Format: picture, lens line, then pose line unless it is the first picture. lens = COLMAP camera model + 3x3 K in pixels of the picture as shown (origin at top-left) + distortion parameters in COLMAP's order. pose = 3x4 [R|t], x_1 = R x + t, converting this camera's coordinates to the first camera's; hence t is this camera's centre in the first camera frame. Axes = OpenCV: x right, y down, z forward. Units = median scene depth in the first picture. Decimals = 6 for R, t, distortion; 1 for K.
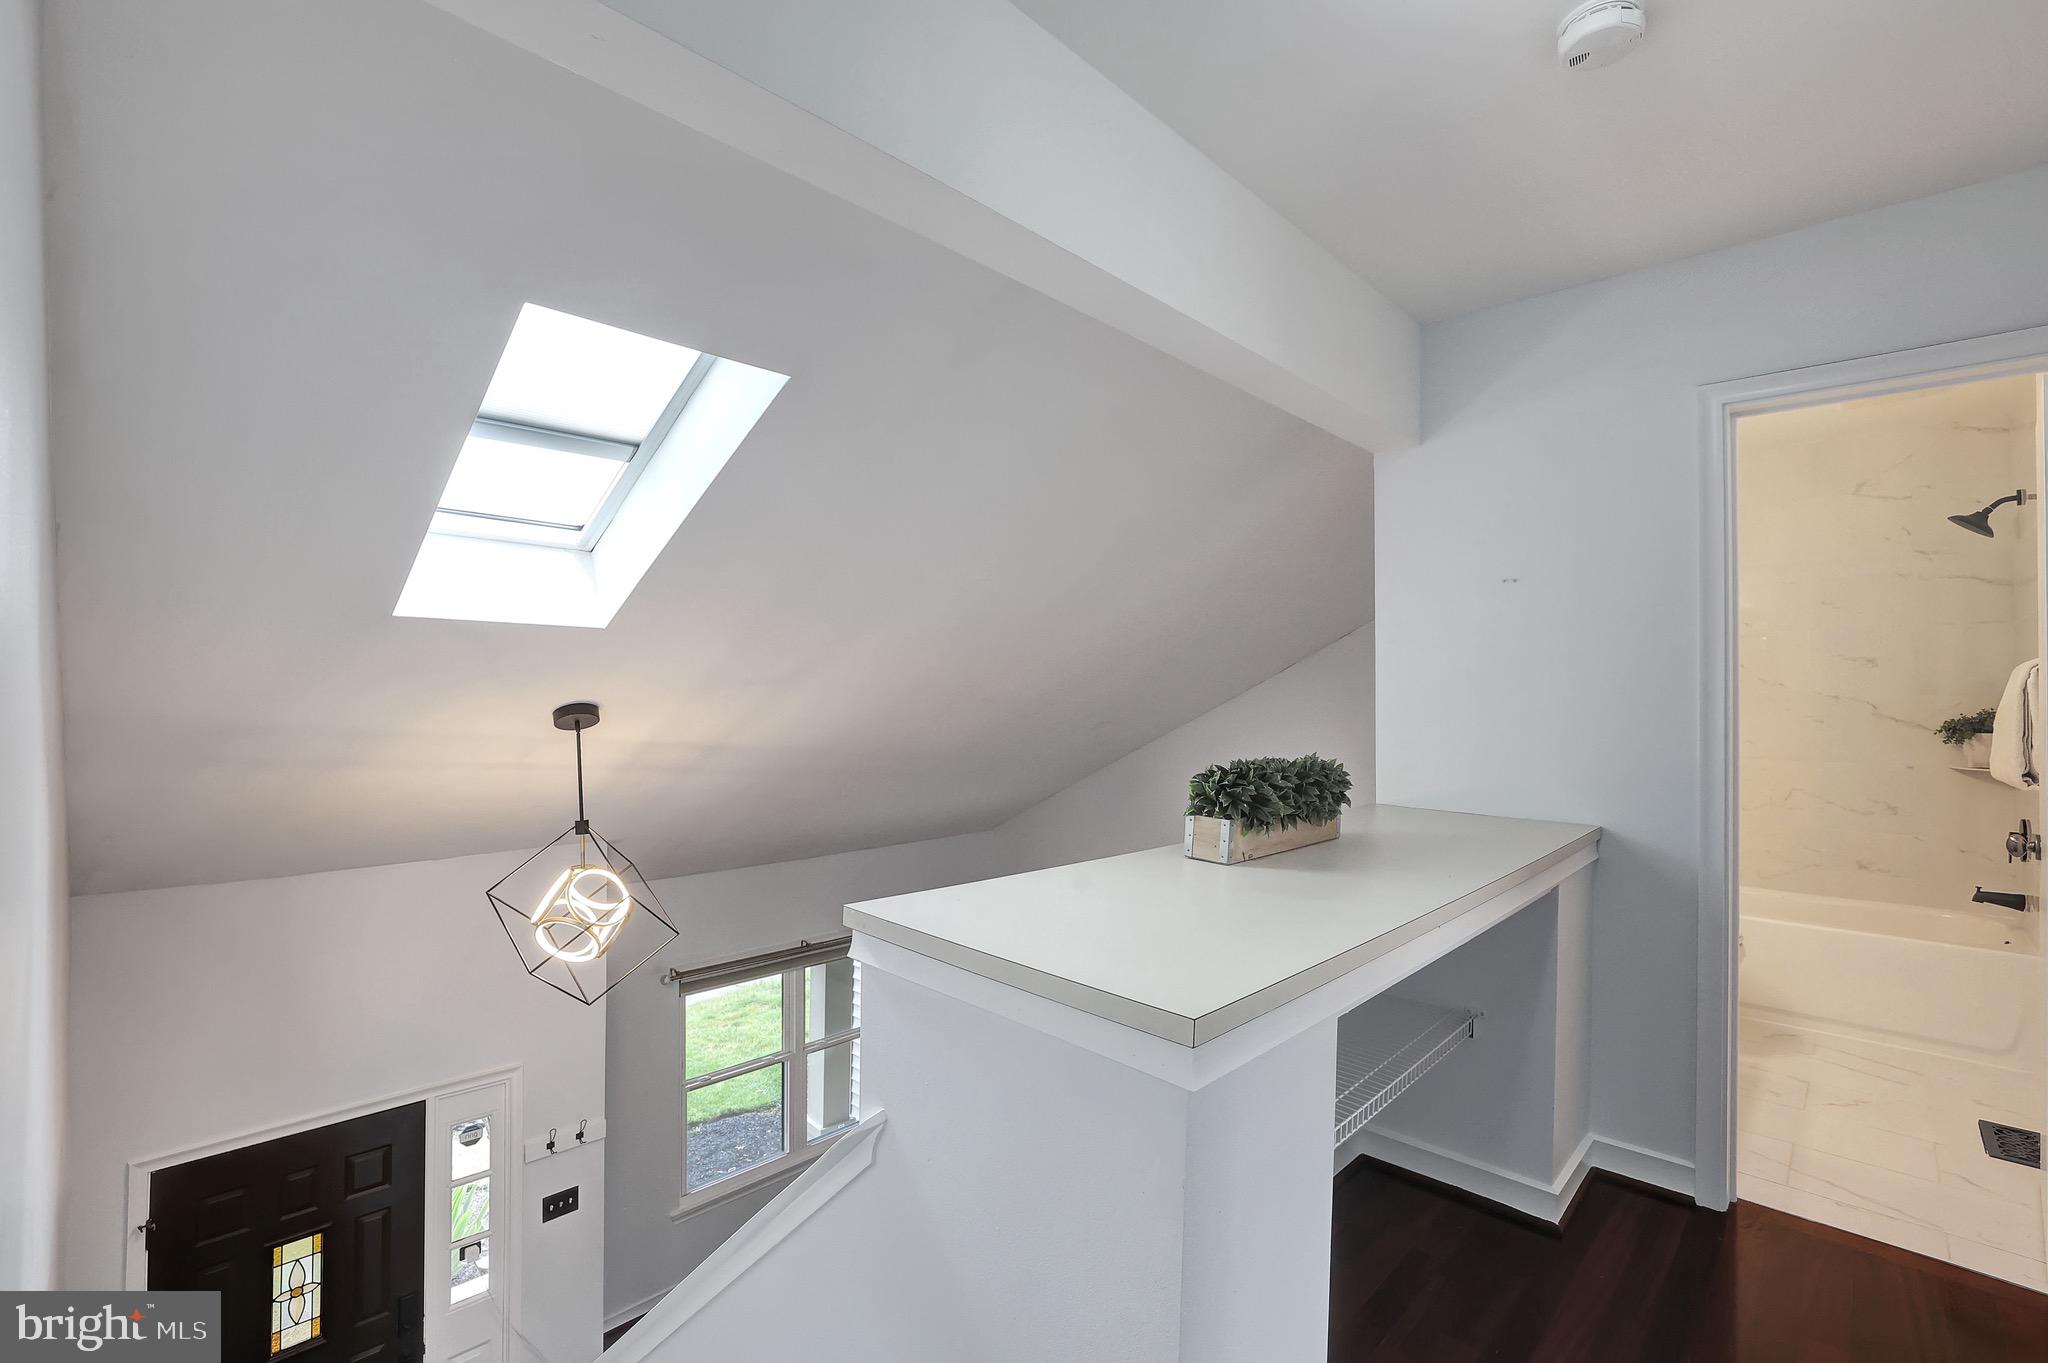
lens RADIAL K [[898.4, 0, 1030.7], [0, 898.4, 669.9], [0, 0, 1]] dist [-0.050681, 0.019409]
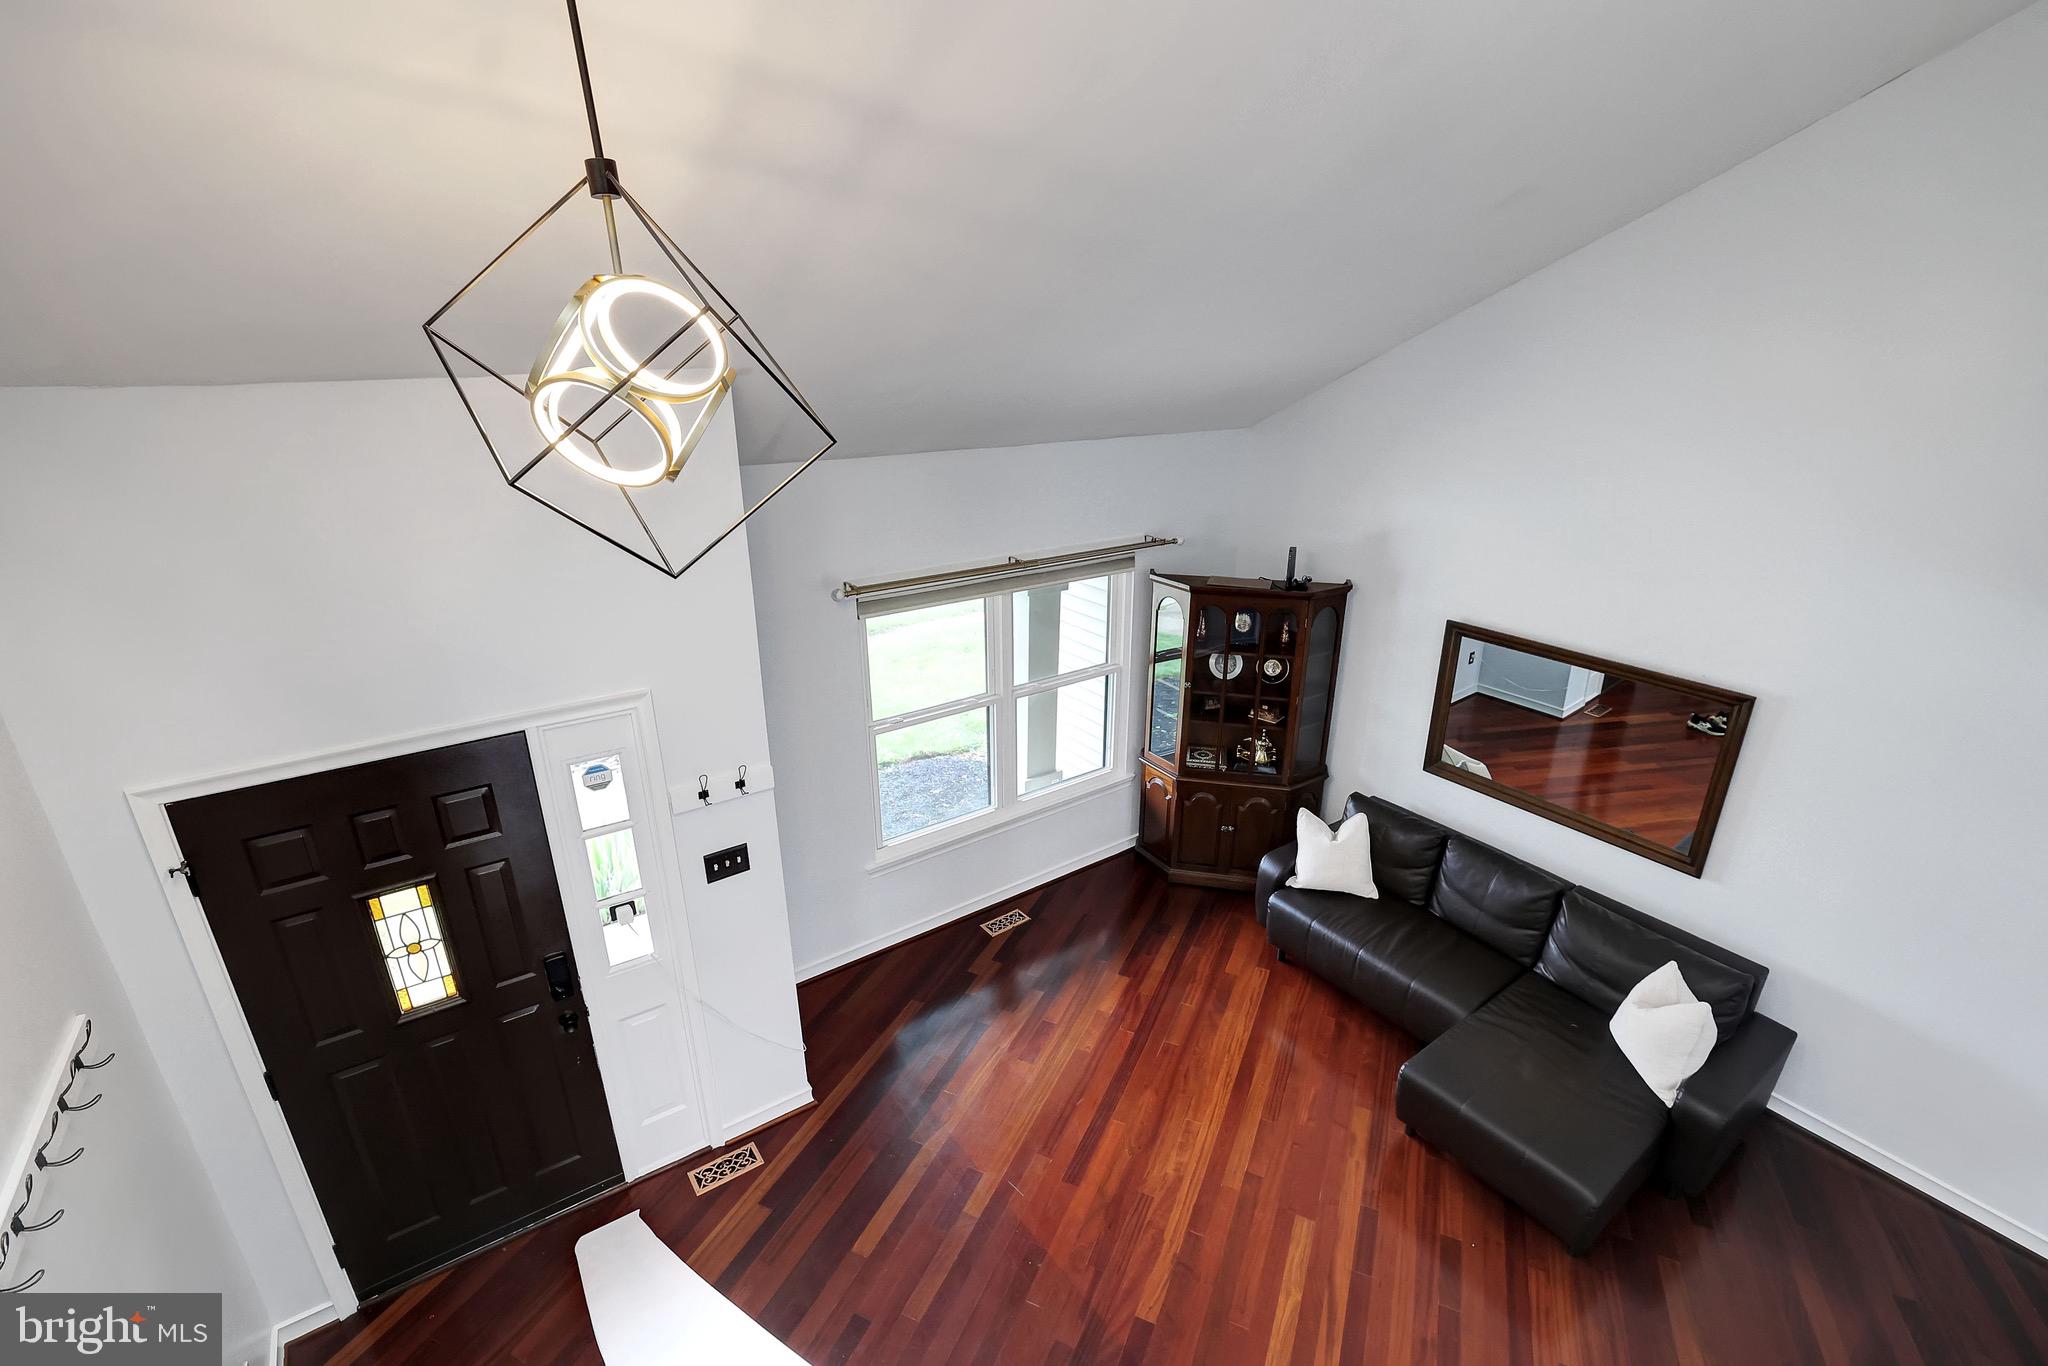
lens RADIAL K [[898.4, 0, 1030.7], [0, 898.4, 671.4], [0, 0, 1]] dist [-0.050681, 0.019409]
pose [[0.984026, 0.050174, -0.170807, -0.164676], [0.014211, 0.934261, 0.356305, 0.196129], [0.177456, -0.353041, 0.918625, 0.429308]]
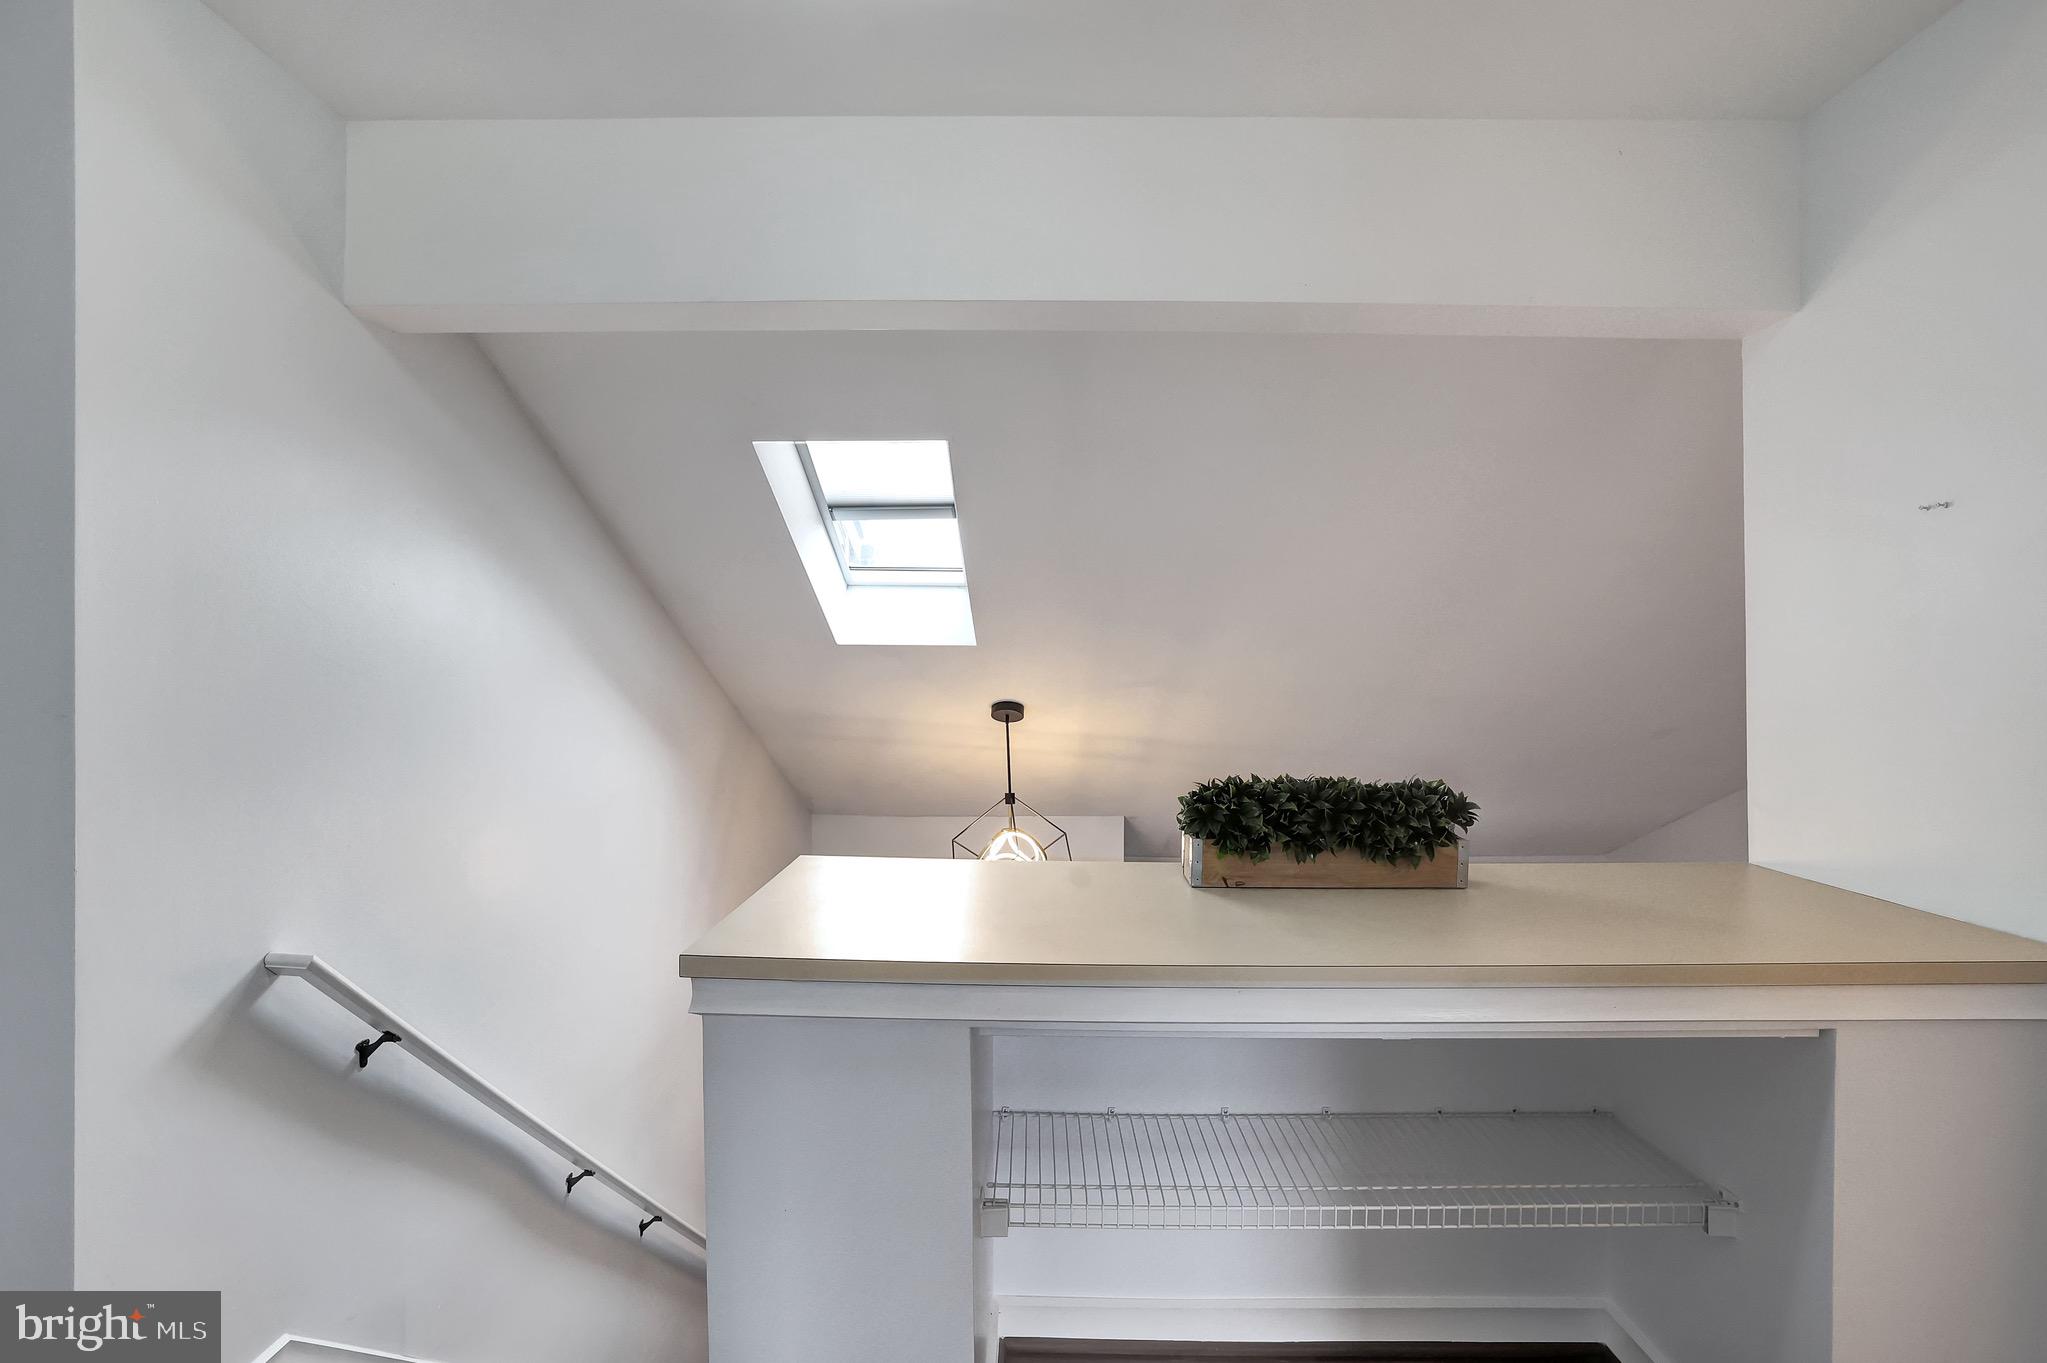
lens RADIAL K [[884.4, 0, 1034.4], [0, 884.4, 669.7], [0, 0, 1]] dist [-0.047963, 0.018604]
pose [[0.693334, -0.017293, -0.720409, 0.337352], [0.021860, 0.999757, -0.002960, -0.002728], [0.720285, -0.013695, 0.693543, 0.114898]]
